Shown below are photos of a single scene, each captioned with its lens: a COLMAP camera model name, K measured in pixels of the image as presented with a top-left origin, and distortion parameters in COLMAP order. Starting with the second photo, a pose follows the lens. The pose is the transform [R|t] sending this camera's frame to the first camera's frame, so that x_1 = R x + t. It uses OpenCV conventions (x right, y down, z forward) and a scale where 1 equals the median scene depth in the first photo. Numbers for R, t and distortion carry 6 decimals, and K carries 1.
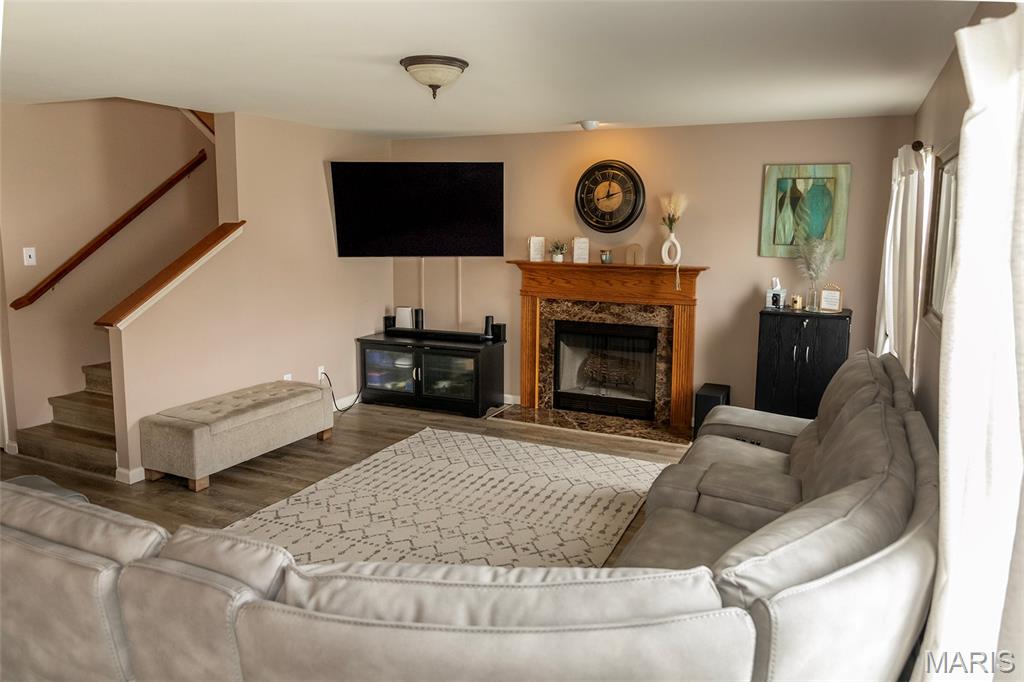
lens RADIAL K [[696.9, 0, 521.8], [0, 696.9, 316.0], [0, 0, 1]] dist [-0.004480, -0.001426]
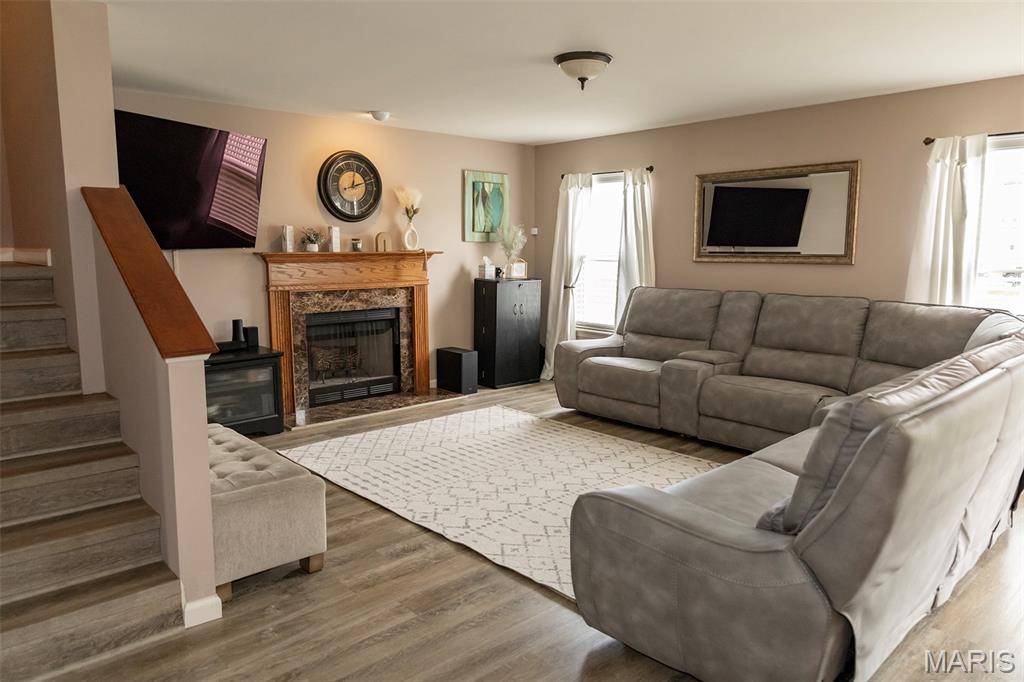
lens RADIAL K [[684.3, 0, 515.8], [0, 684.3, 336.9], [0, 0, 1]] dist [0.006431, -0.015315]
pose [[0.384995, -0.131666, 0.913478, -0.747123], [0.126598, 0.987949, 0.089044, -0.011309], [-0.914194, 0.081363, 0.397025, 0.399984]]
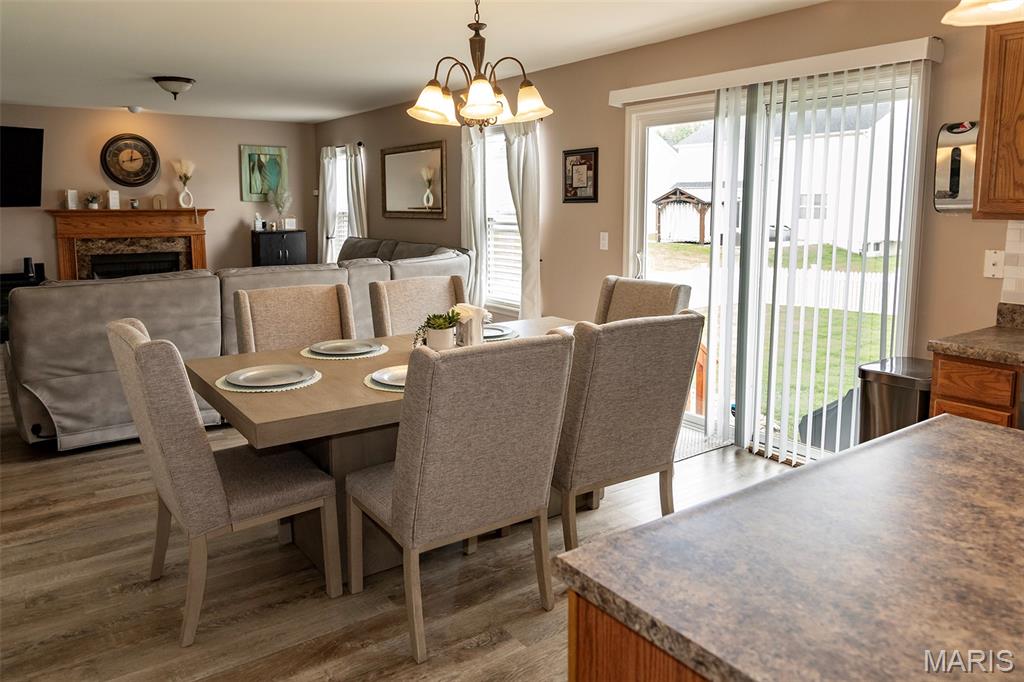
lens RADIAL K [[716.1, 0, 508.1], [0, 716.1, 288.8], [0, 0, 1]] dist [-0.001850, -0.003360]
pose [[0.490833, -0.113533, 0.863825, -0.770074], [0.121037, 0.990745, 0.061440, 0.084380], [-0.862806, 0.074398, 0.500031, -0.334525]]
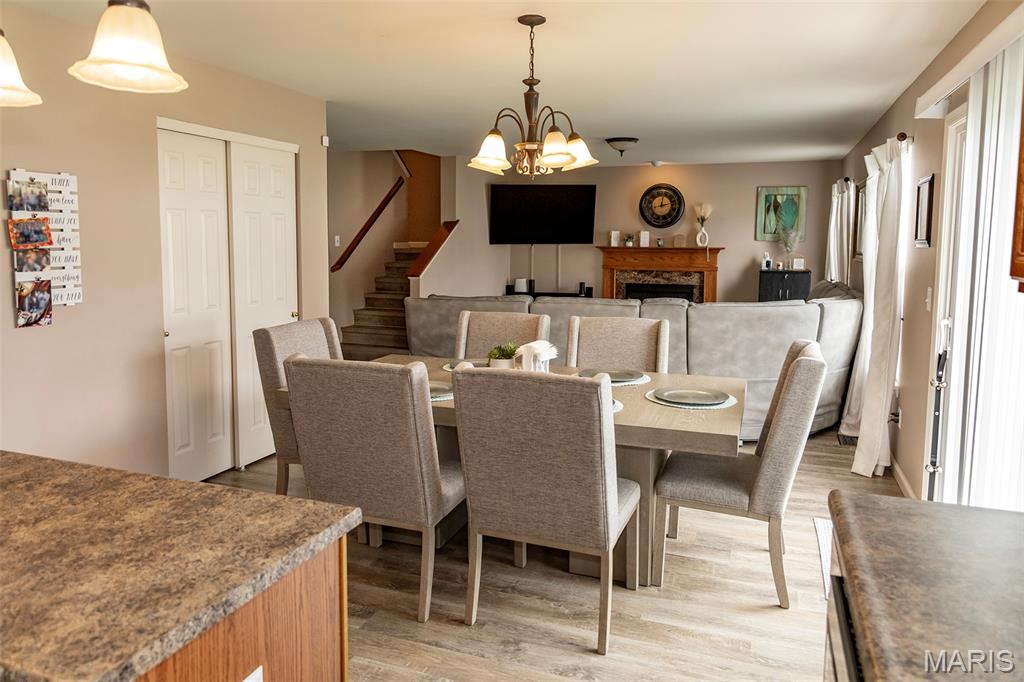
lens RADIAL K [[698.3, 0, 507.9], [0, 698.3, 307.7], [0, 0, 1]] dist [-0.004397, -0.001916]
pose [[0.996608, -0.011393, 0.081505, -0.375379], [0.014129, 0.999353, -0.033063, 0.117732], [-0.081075, 0.034102, 0.996124, -0.599131]]
